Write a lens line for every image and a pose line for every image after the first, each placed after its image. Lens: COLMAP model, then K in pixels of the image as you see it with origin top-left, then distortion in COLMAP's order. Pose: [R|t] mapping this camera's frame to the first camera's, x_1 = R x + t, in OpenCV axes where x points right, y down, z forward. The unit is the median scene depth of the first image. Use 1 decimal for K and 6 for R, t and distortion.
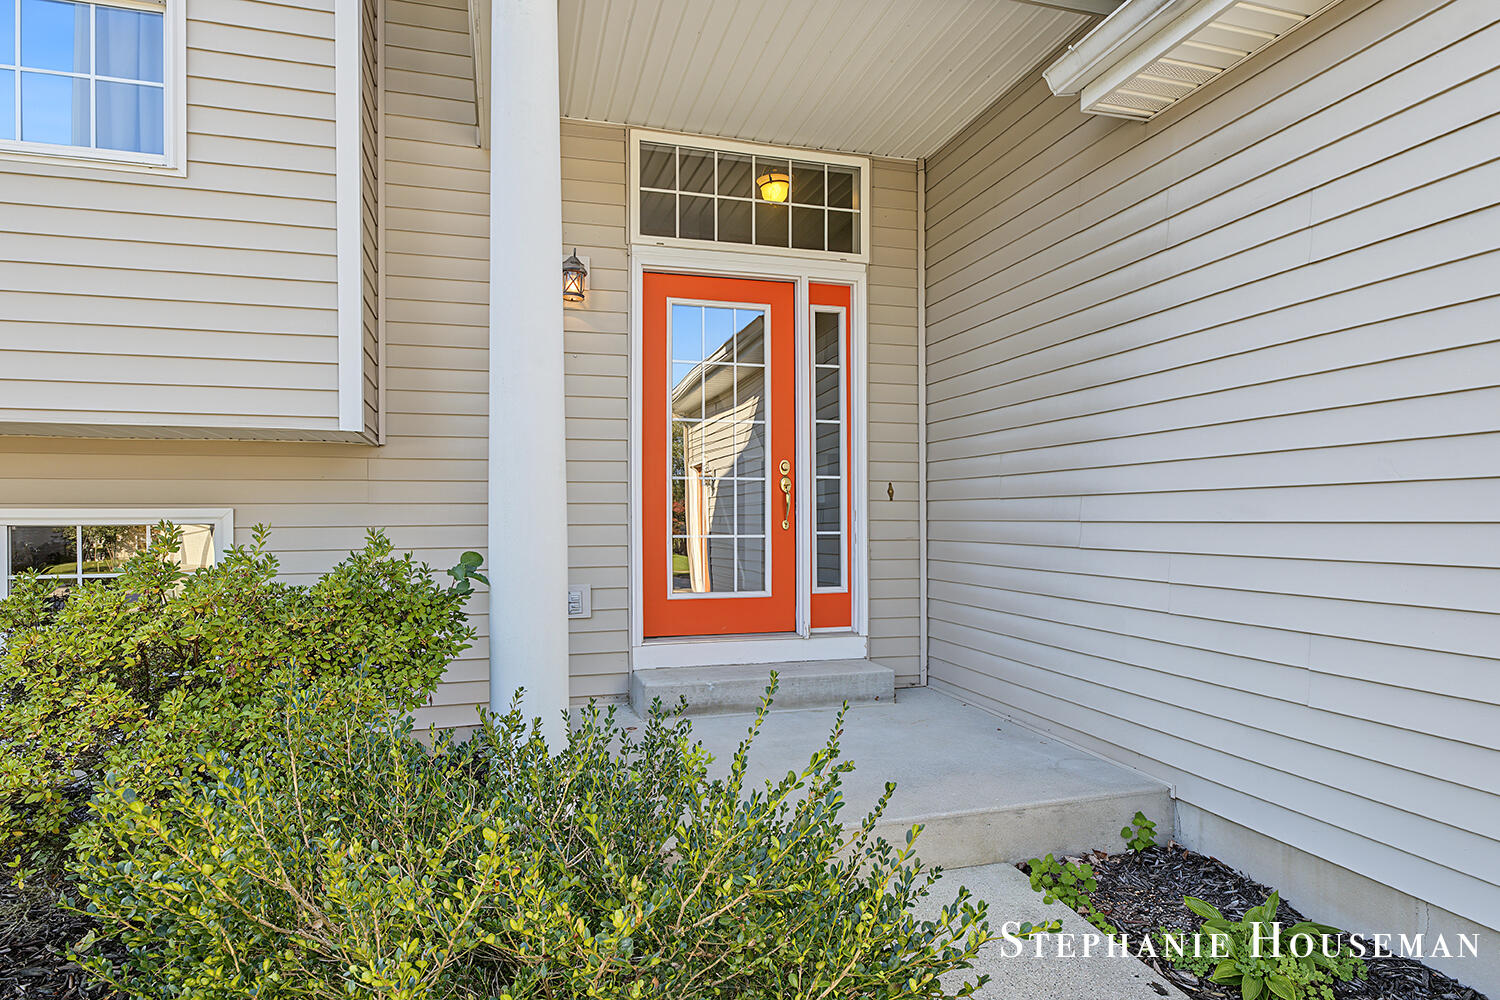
lens RADIAL K [[822.9, 0, 749.2], [0, 822.9, 517.0], [0, 0, 1]] dist [0.001050, 0.000036]
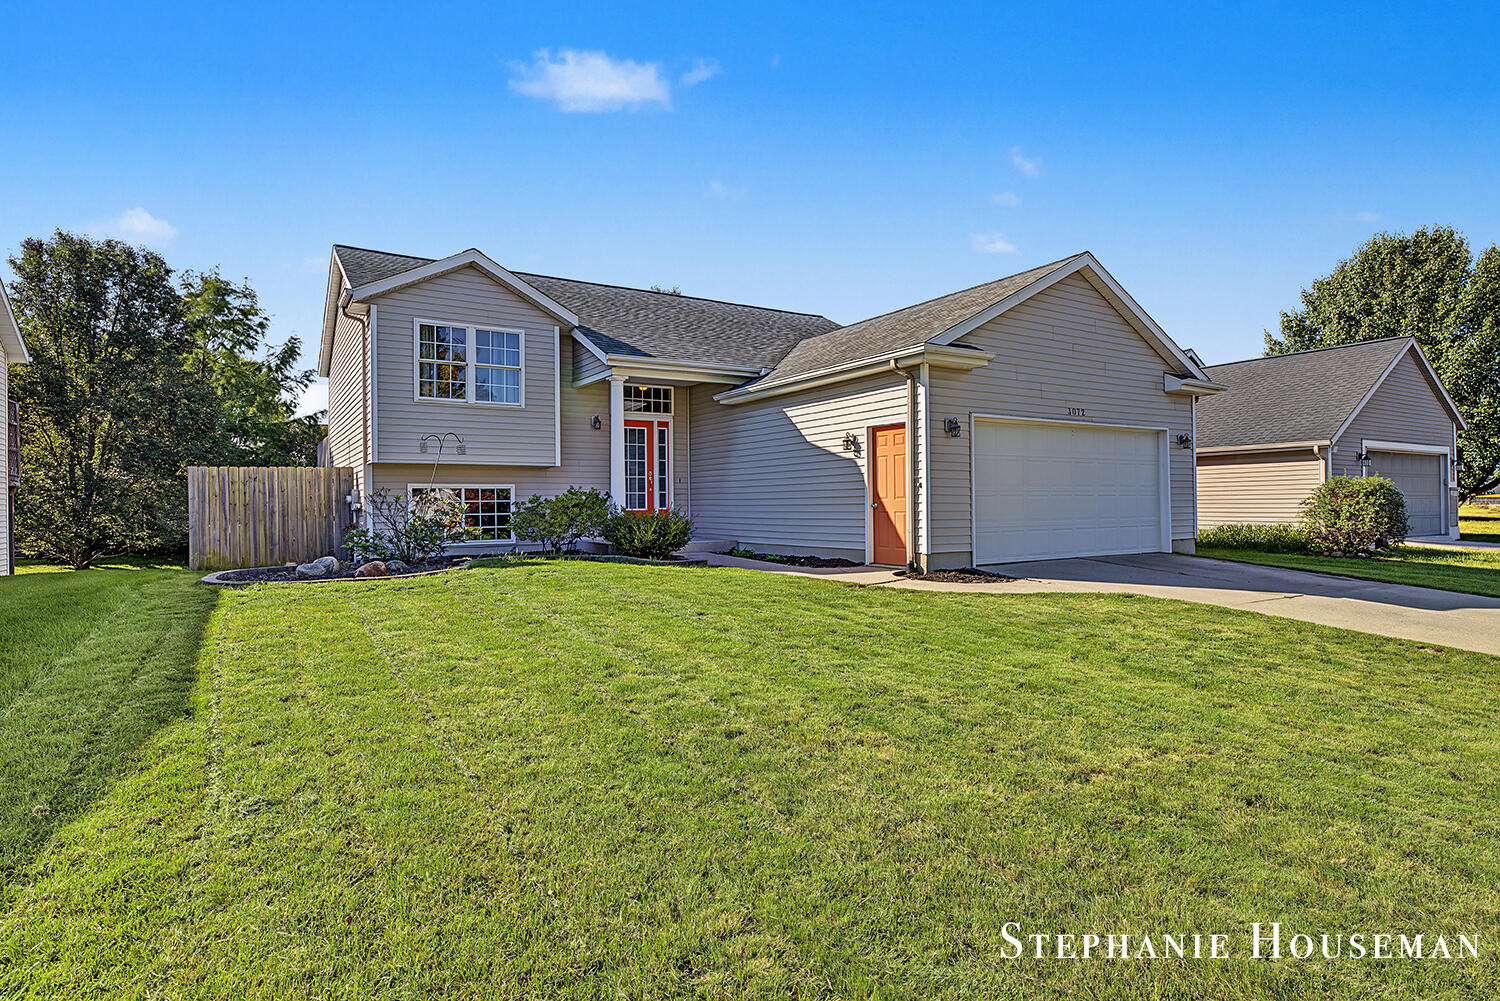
lens RADIAL K [[810.6, 0, 750.0], [0, 810.6, 500.5], [0, 0, 1]] dist [0.000510, 0.000022]
pose [[0.957677, -0.000422, 0.287846, -0.551139], [0.001558, 0.999992, -0.003717, 0.068233], [-0.287842, 0.004008, 0.957670, -2.461242]]
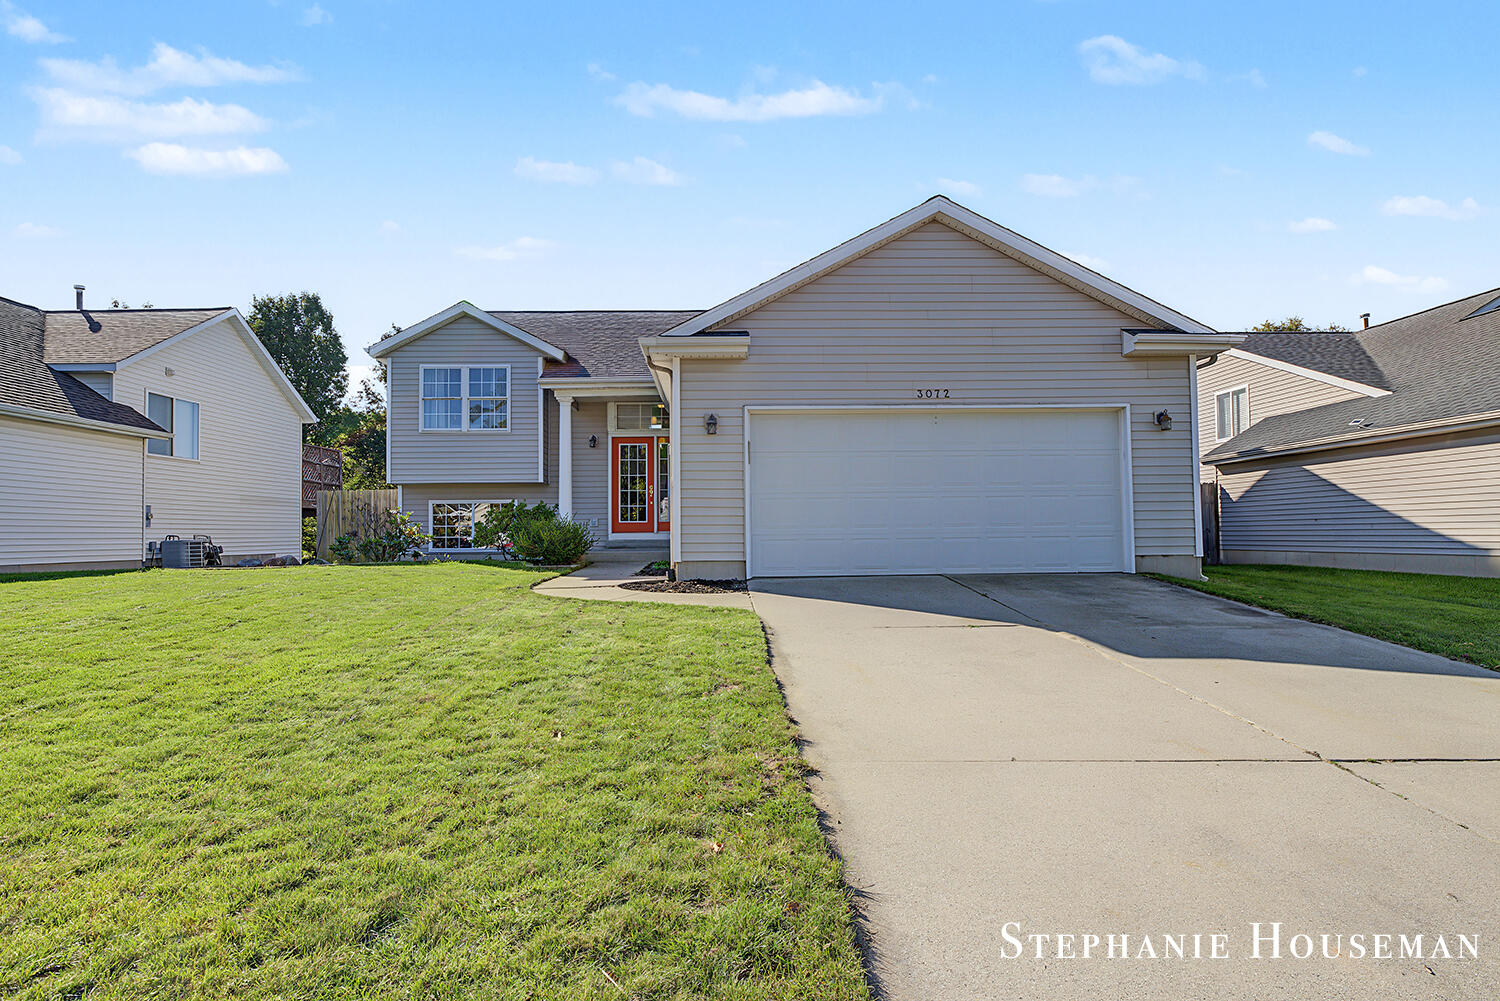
lens RADIAL K [[822.9, 0, 749.2], [0, 822.9, 517.5], [0, 0, 1]] dist [0.001050, 0.000036]
pose [[0.967280, -0.006551, -0.253628, 1.410376], [0.002363, 0.999856, -0.016815, 0.137897], [0.253701, 0.015666, 0.967156, -2.460079]]
